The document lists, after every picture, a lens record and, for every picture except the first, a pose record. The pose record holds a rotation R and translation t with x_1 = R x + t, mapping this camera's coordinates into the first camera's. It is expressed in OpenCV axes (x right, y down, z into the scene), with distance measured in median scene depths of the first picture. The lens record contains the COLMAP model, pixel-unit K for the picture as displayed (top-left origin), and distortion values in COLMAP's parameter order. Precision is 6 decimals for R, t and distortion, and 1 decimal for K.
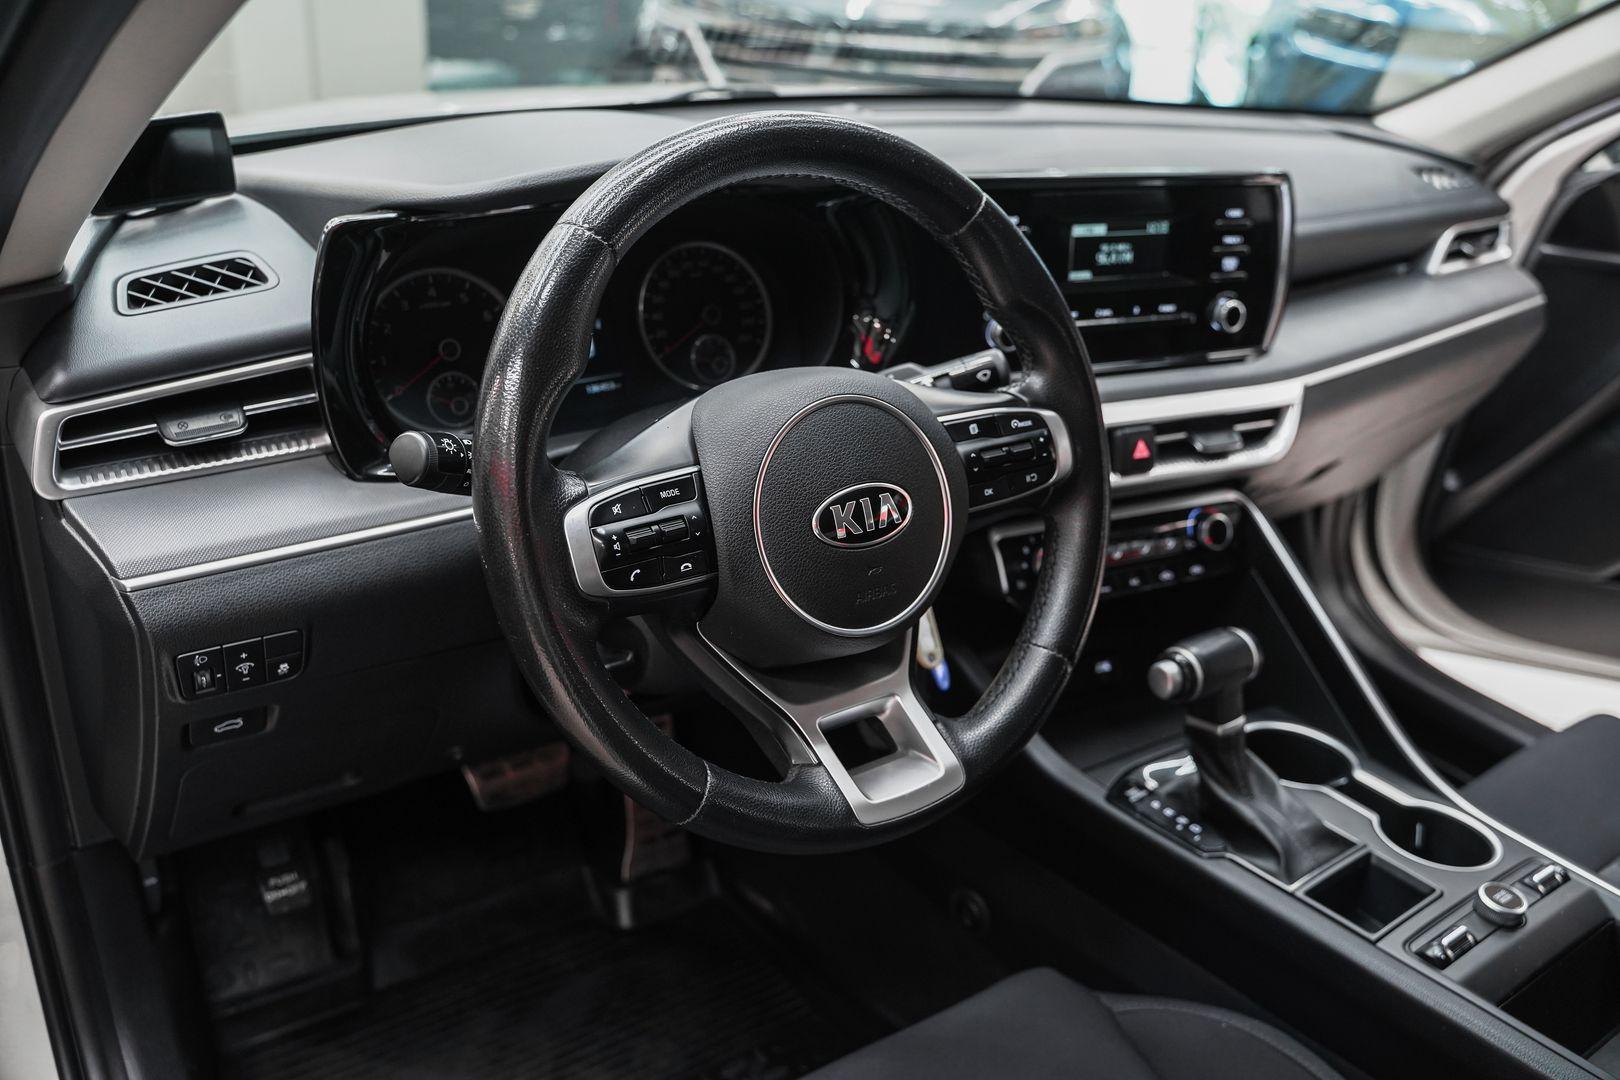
lens RADIAL K [[1306.7, 0, 804.4], [0, 1306.7, 540.5], [0, 0, 1]] dist [-0.103096, 0.070316]
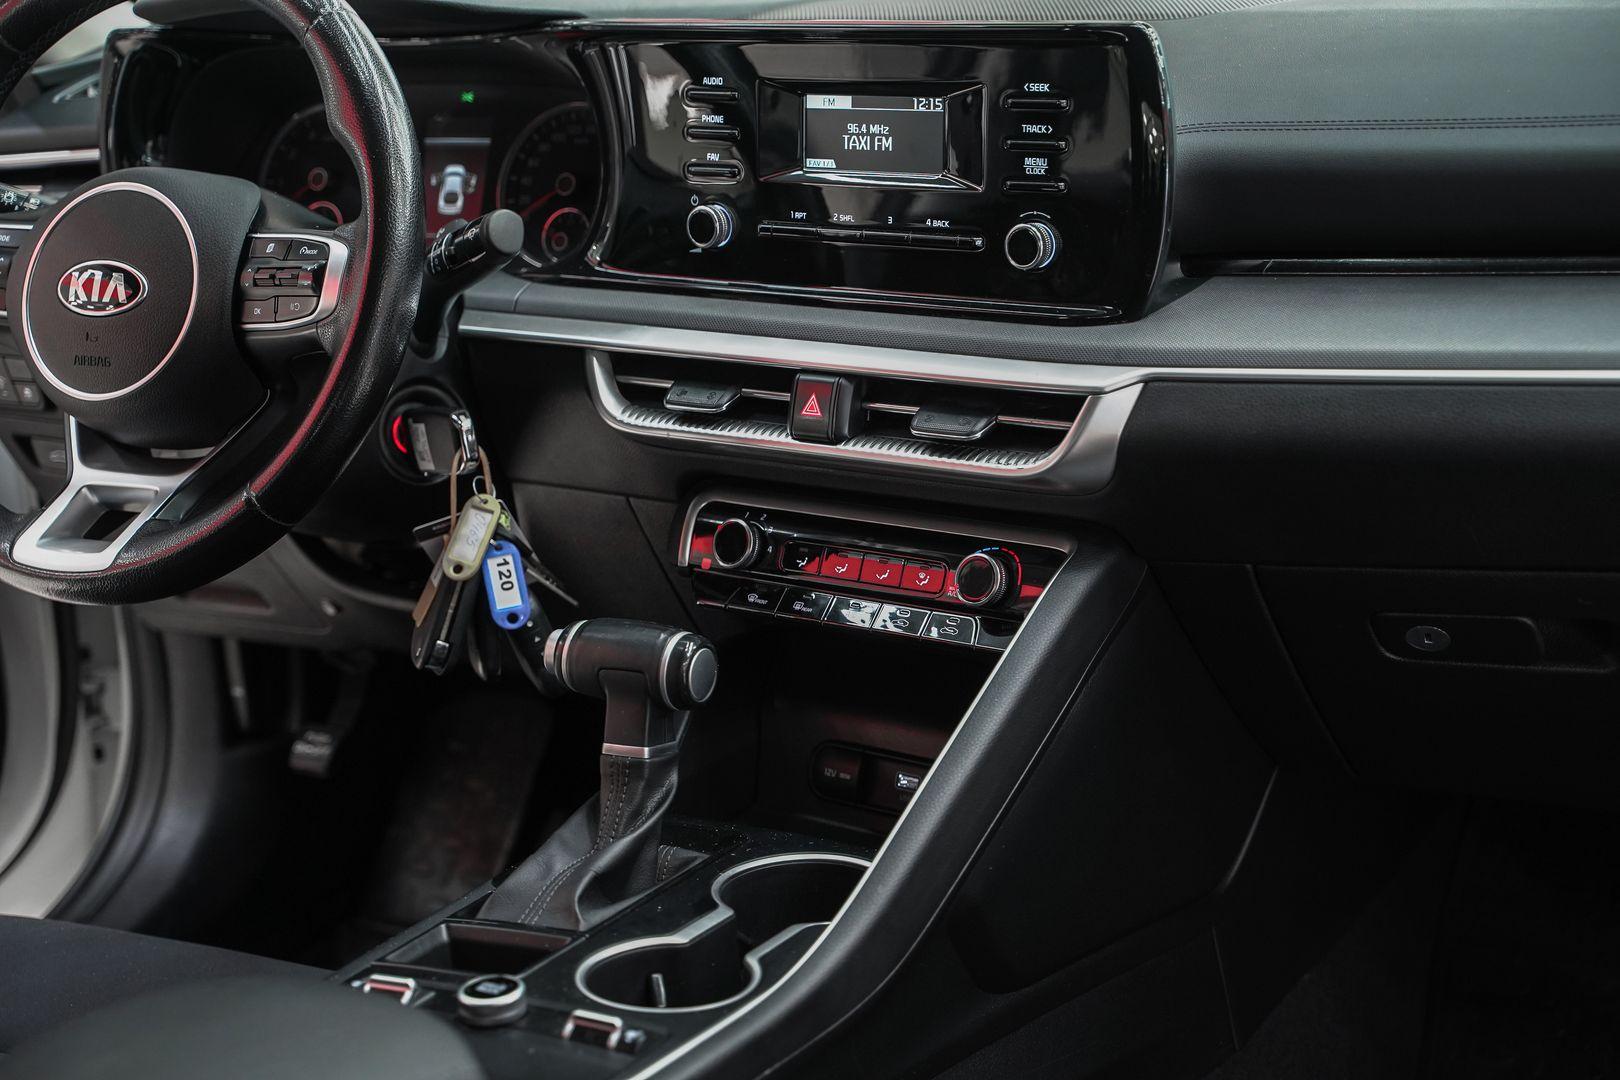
lens RADIAL K [[2748.6, 0, 811.7], [0, 2748.6, 533.3], [0, 0, 1]] dist [0.201807, 0.000000]
pose [[0.441469, 0.154751, -0.883831, 1.744884], [-0.300277, 0.953701, 0.016997, -0.030886], [0.845541, 0.257890, 0.467497, 0.337959]]
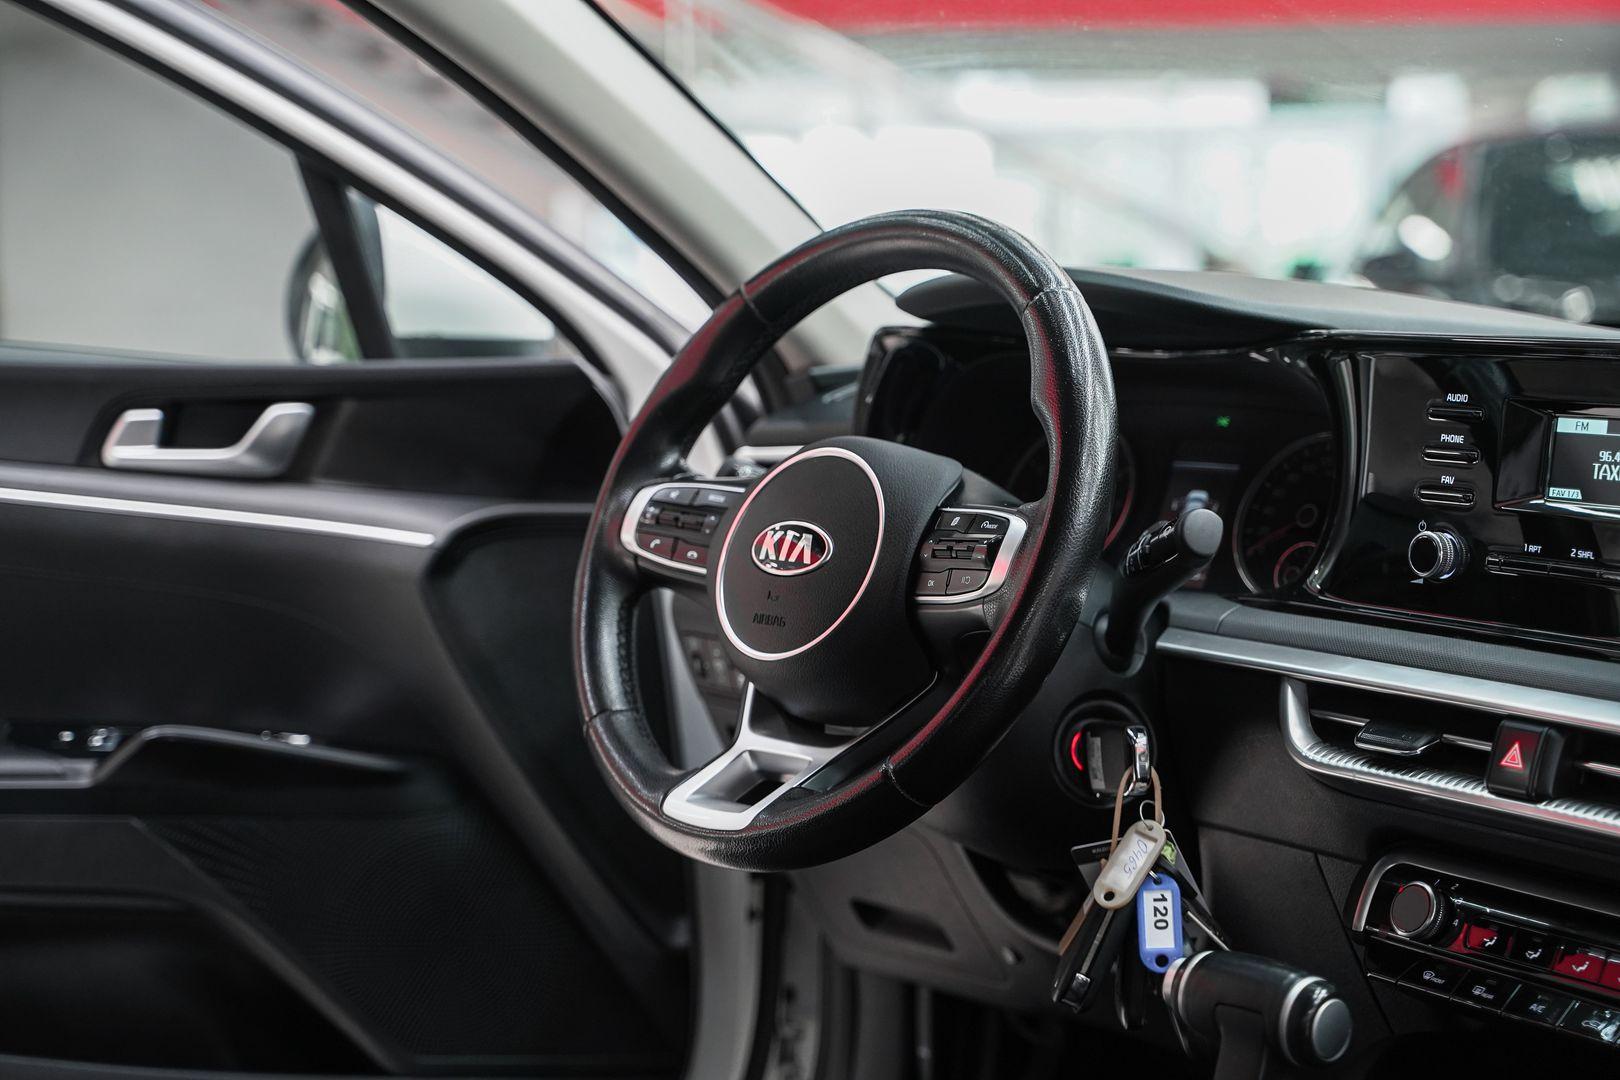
lens RADIAL K [[3052.8, 0, 810.5], [0, 3052.8, 532.5], [0, 0, 1]] dist [0.279264, 0.000000]
pose [[0.125887, 0.029688, -0.991600, 1.837933], [-0.431017, 0.901918, -0.027717, 0.022210], [0.893519, 0.430886, 0.126336, 0.503397]]
